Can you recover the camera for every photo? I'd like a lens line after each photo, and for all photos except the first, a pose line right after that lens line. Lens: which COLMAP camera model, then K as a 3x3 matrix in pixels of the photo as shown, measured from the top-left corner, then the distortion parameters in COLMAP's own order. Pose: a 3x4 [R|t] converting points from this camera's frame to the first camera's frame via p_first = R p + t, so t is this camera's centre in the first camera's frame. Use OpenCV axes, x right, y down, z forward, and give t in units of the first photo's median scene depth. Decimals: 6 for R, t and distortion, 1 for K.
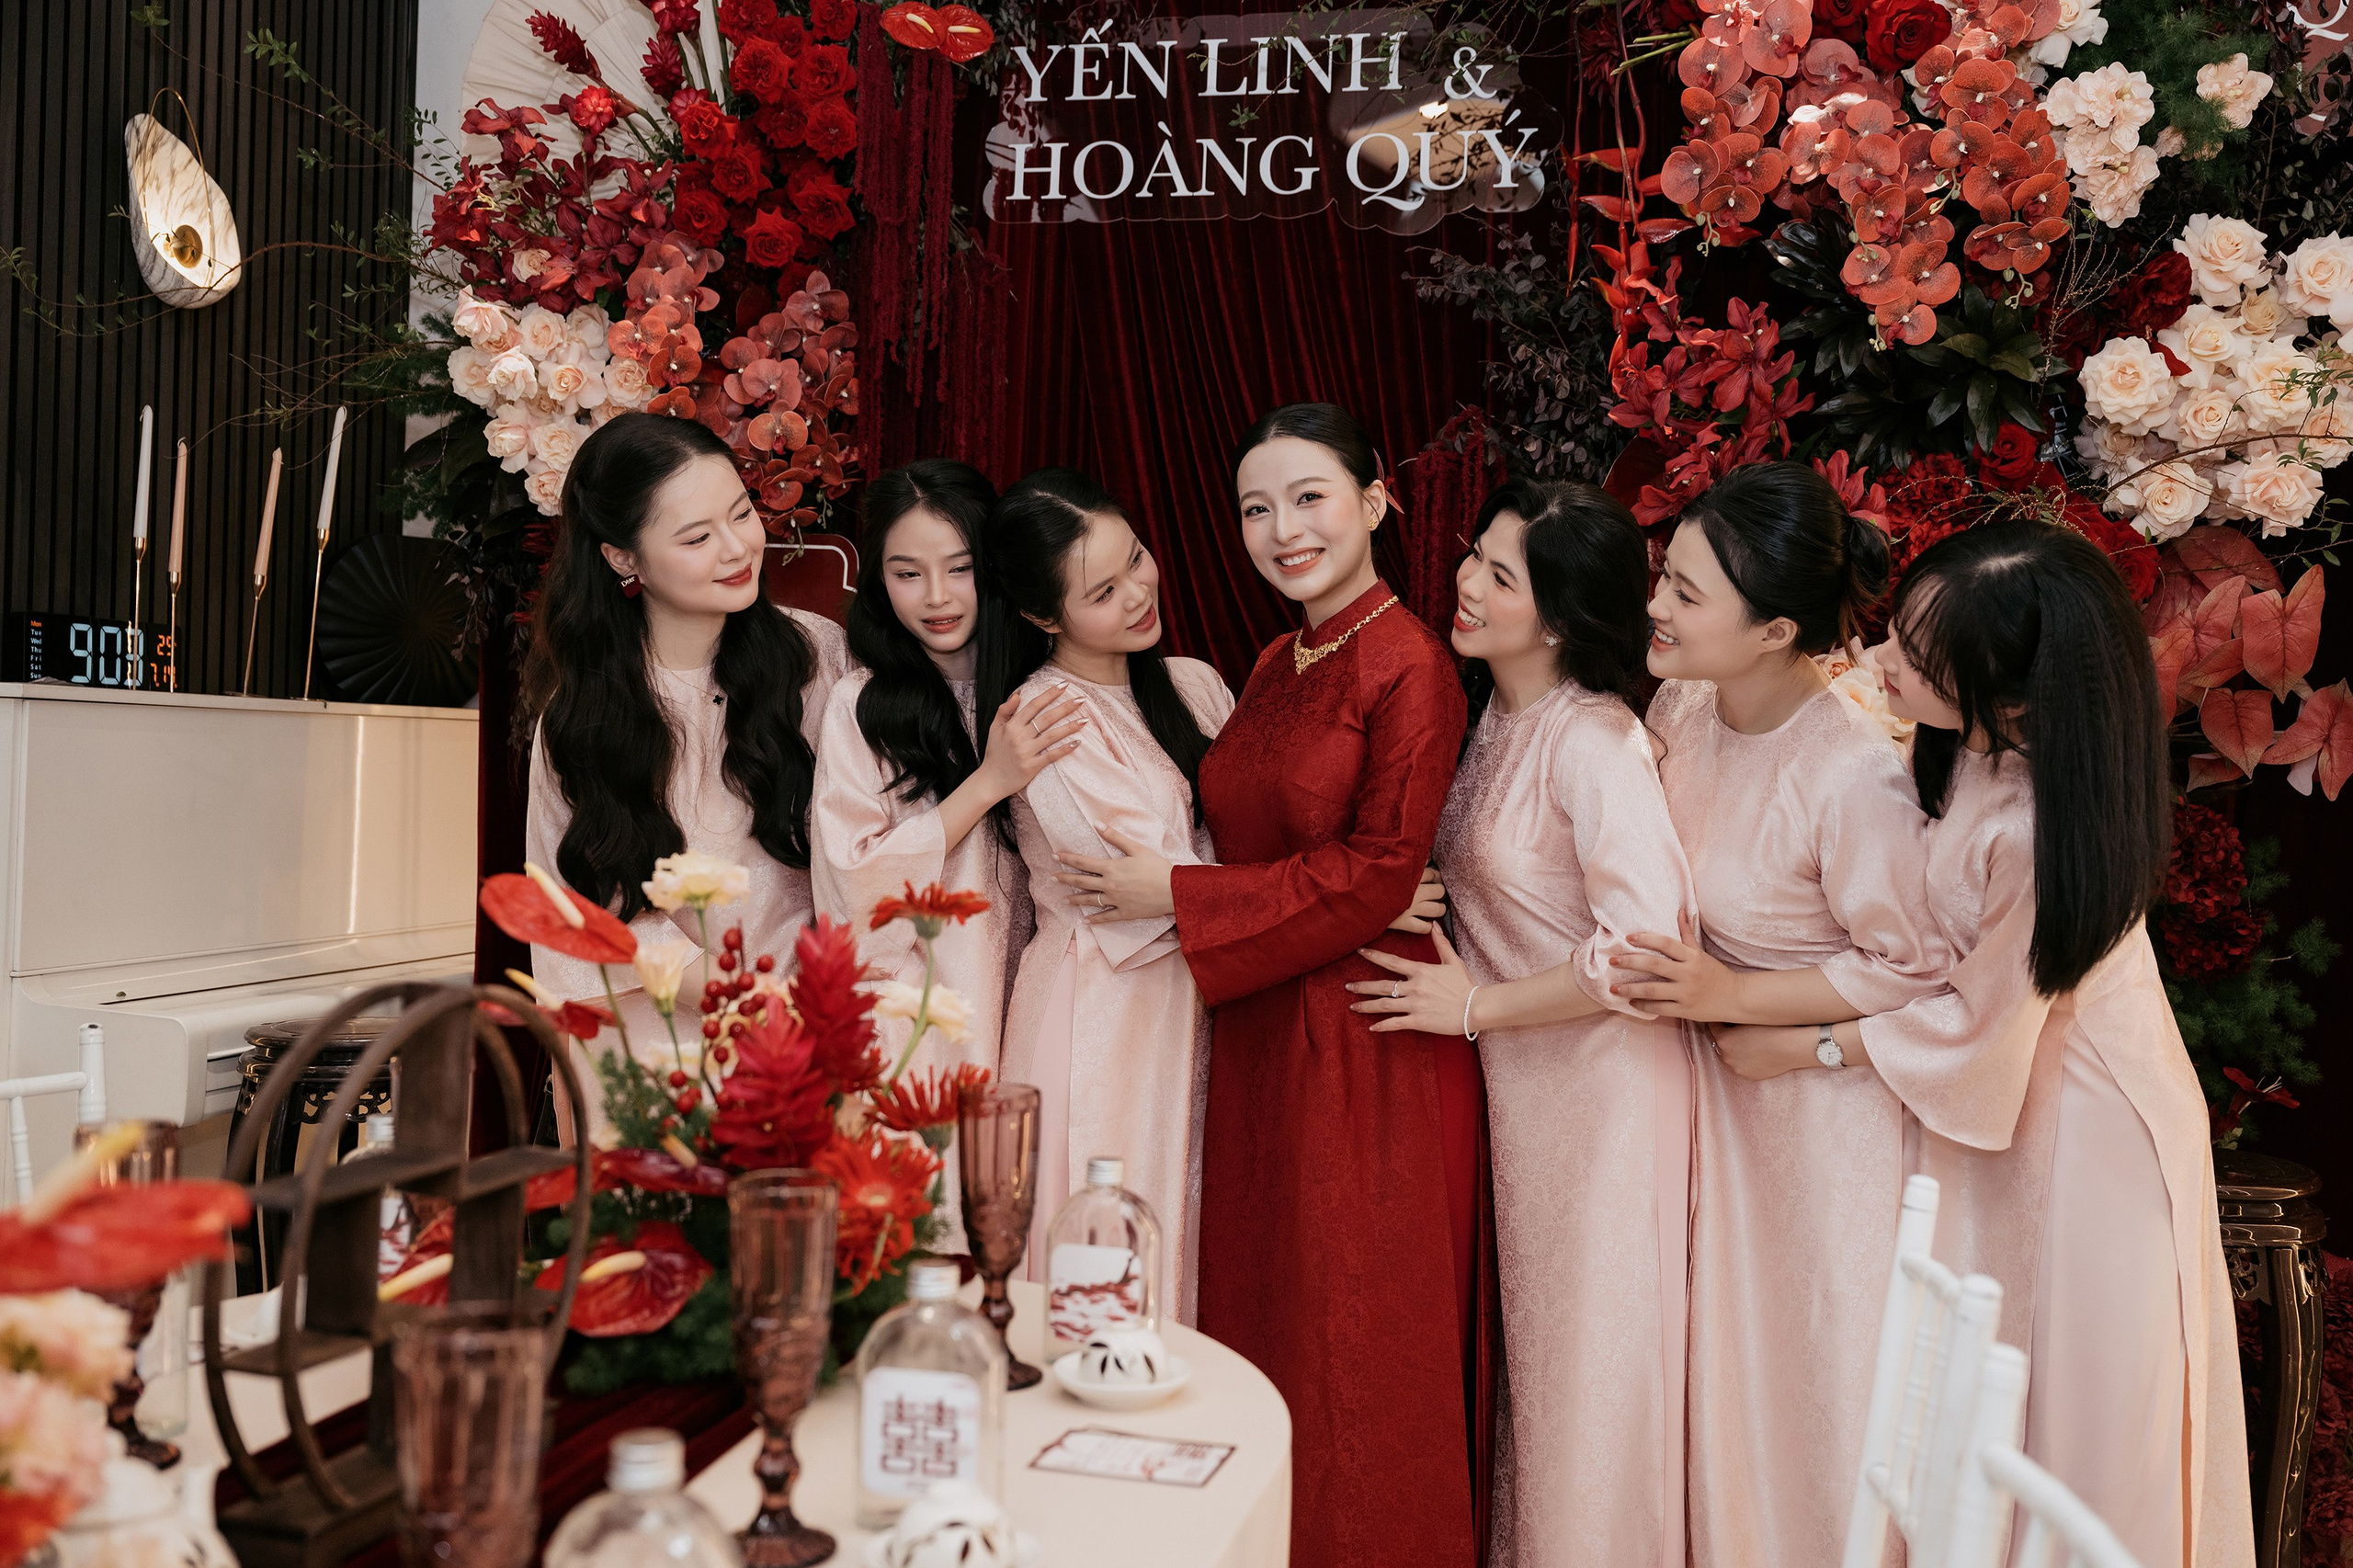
lens RADIAL K [[2234.8, 0, 1195.4], [0, 2234.8, 761.8], [0, 0, 1]] dist [0.001055, 0.000000]
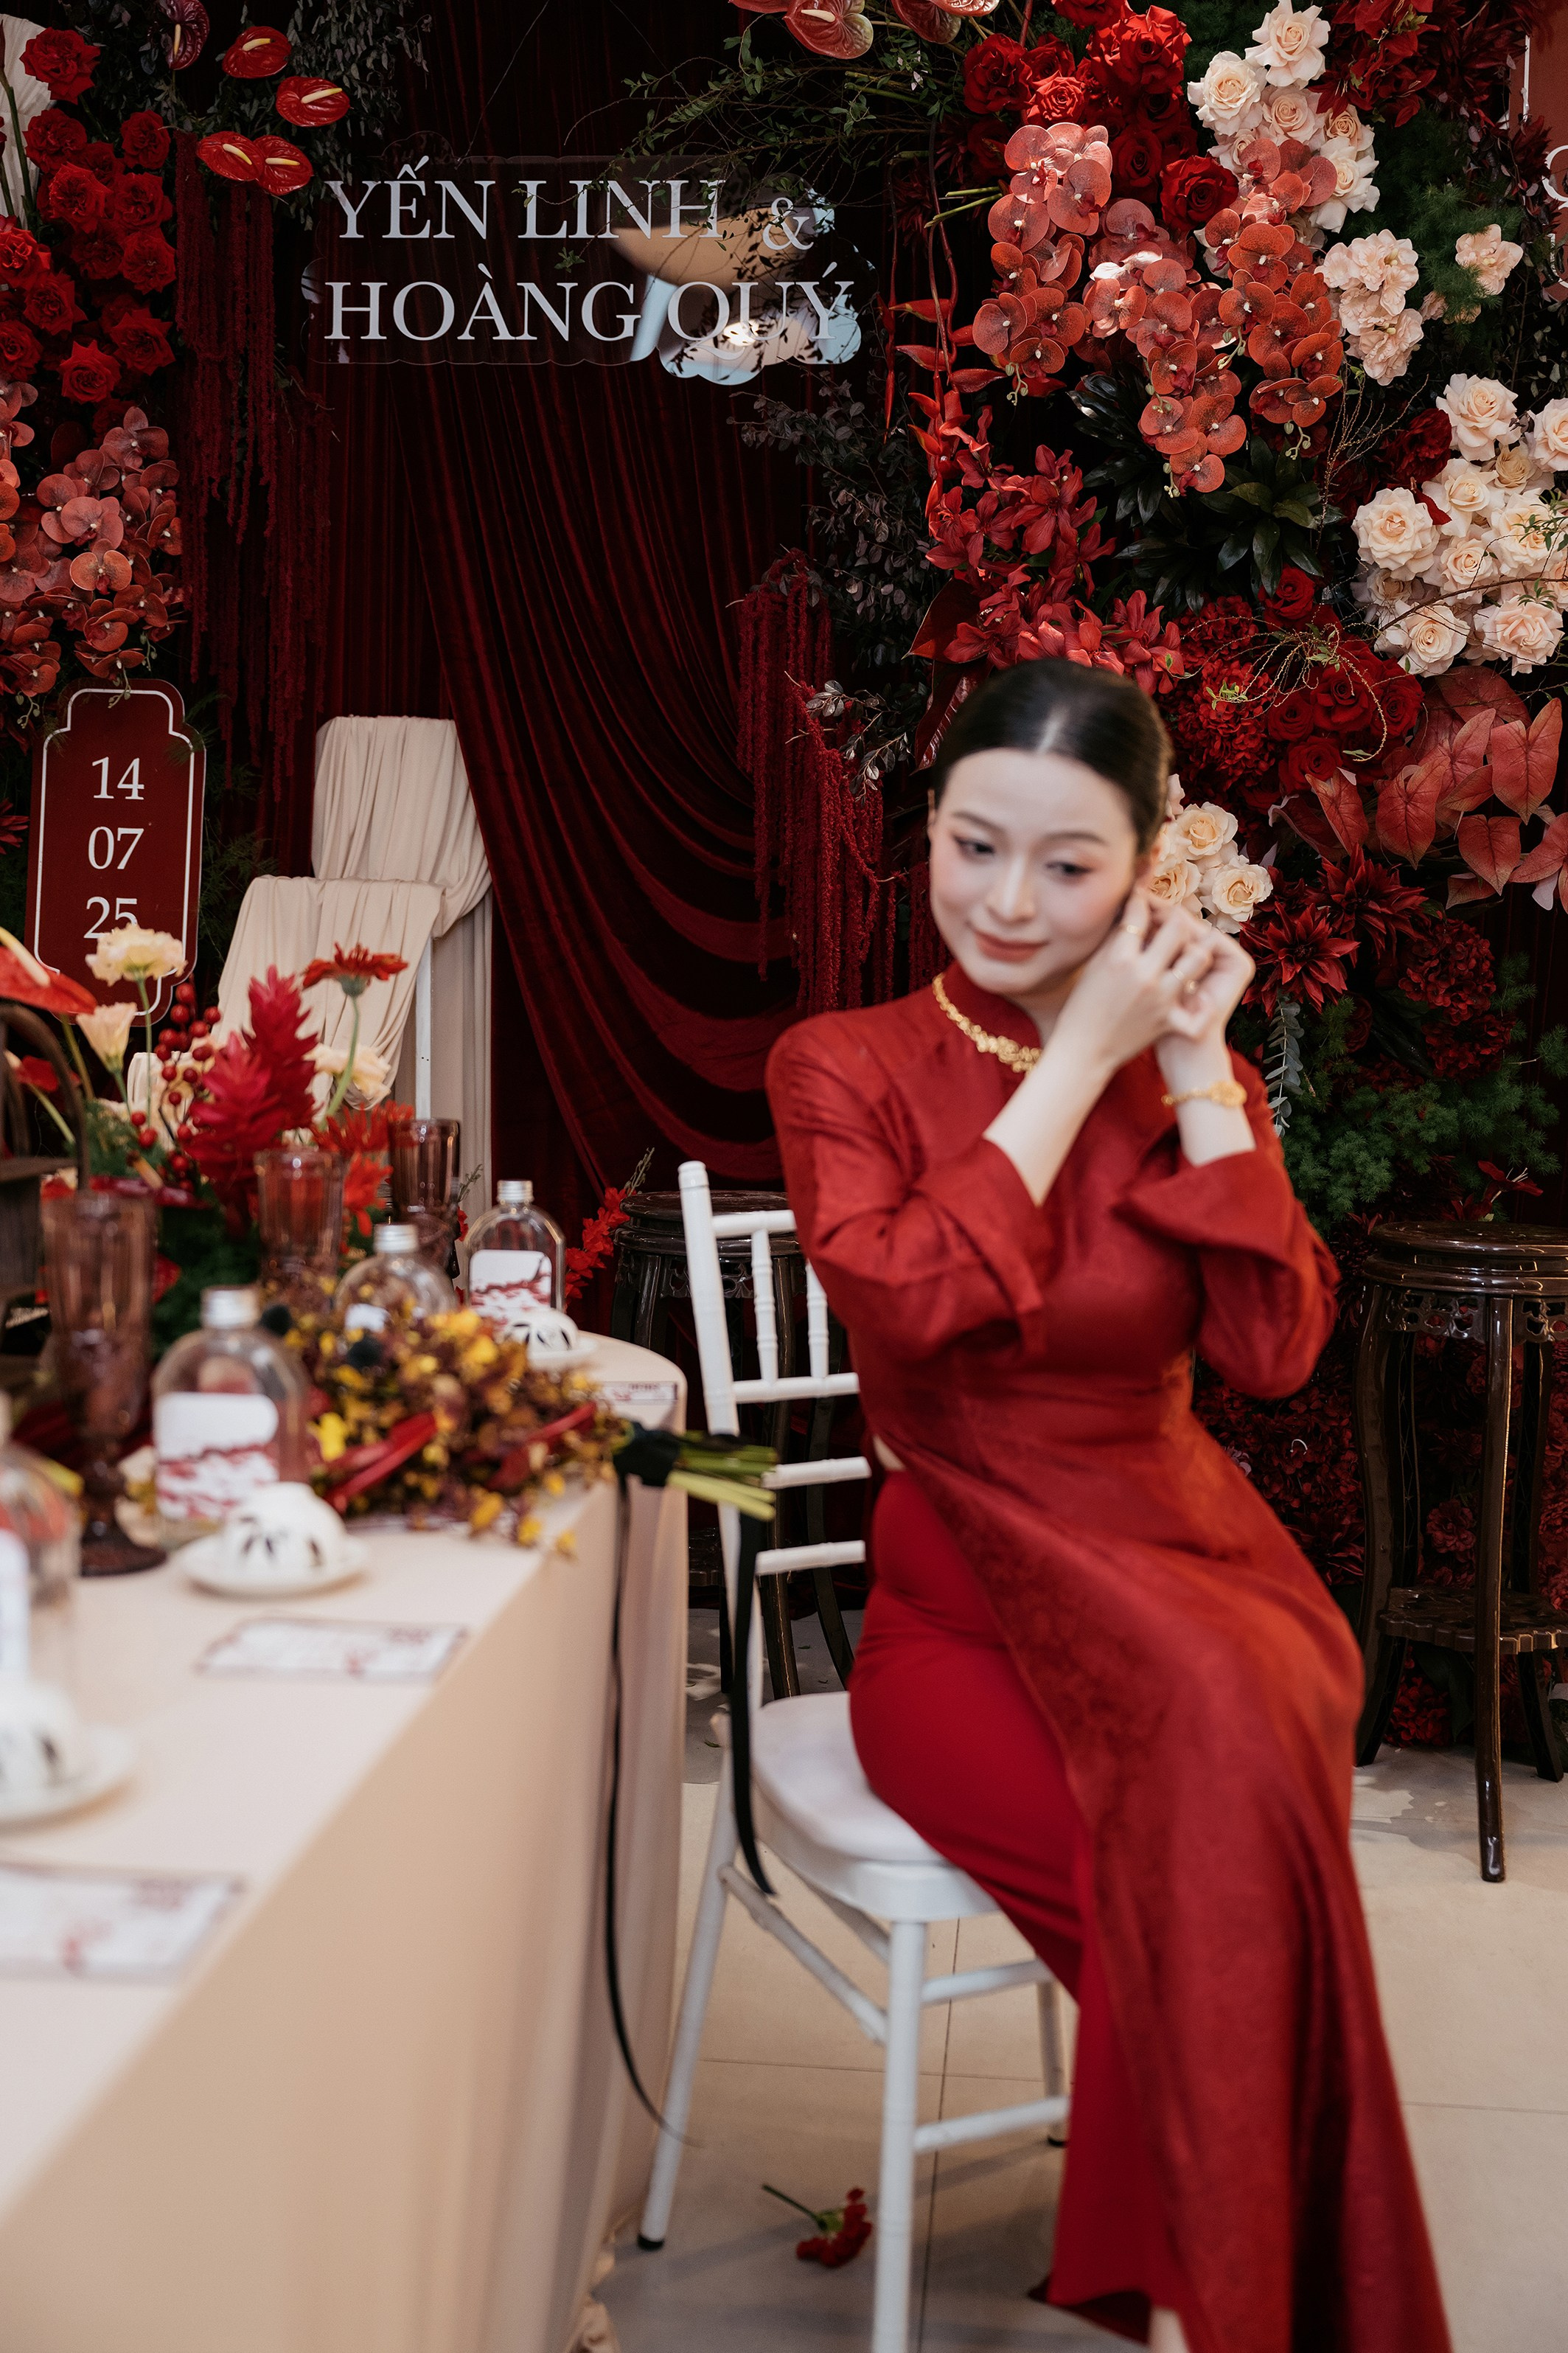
lens RADIAL K [[2410.7, 0, 790.3], [0, 2410.7, 1131.3], [0, 0, 1]] dist [-0.000454, 0.000000]
pose [[0.991332, -0.021151, 0.129668, -0.028620], [0.012466, 0.997647, 0.067422, 0.033727], [-0.130789, -0.065221, 0.989263, -0.121591]]
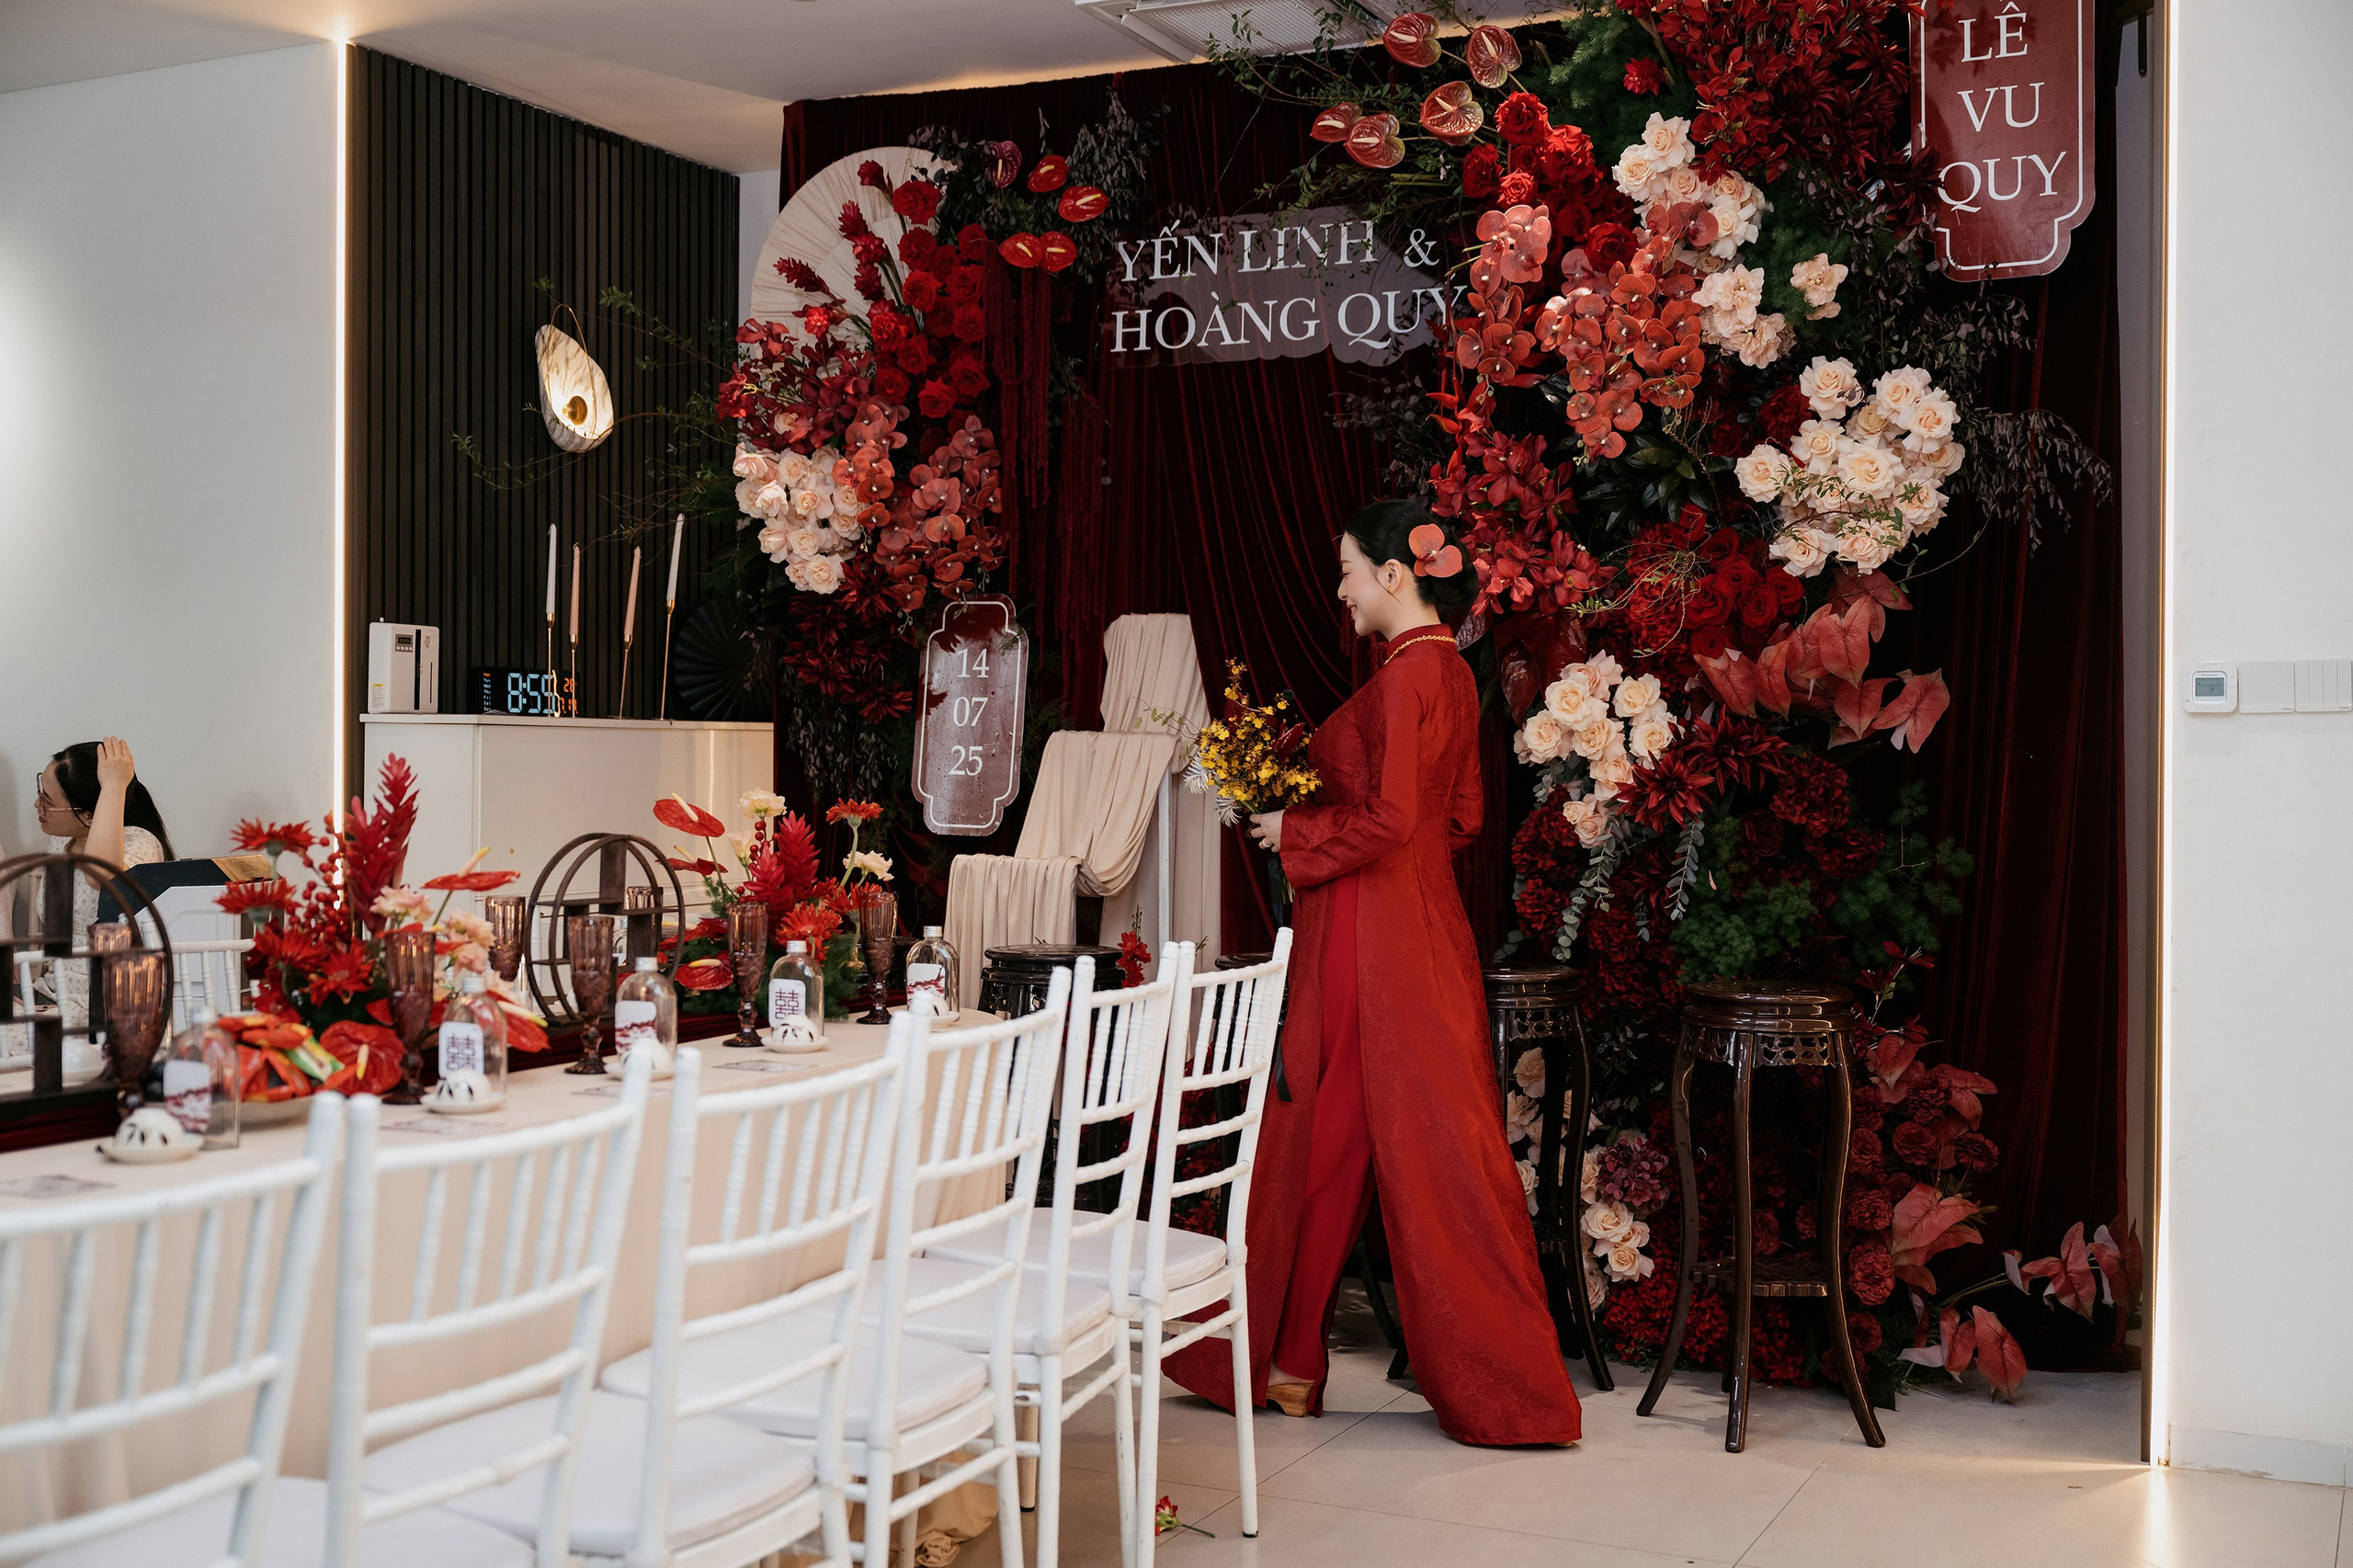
lens RADIAL K [[2553.8, 0, 1195.0], [0, 2553.8, 797.2], [0, 0, 1]] dist [0.002217, 0.000000]
pose [[0.975572, -0.019207, -0.218838, 0.353597], [0.021465, 0.999738, 0.007947, 0.019756], [0.218628, -0.012450, 0.975729, -0.633355]]
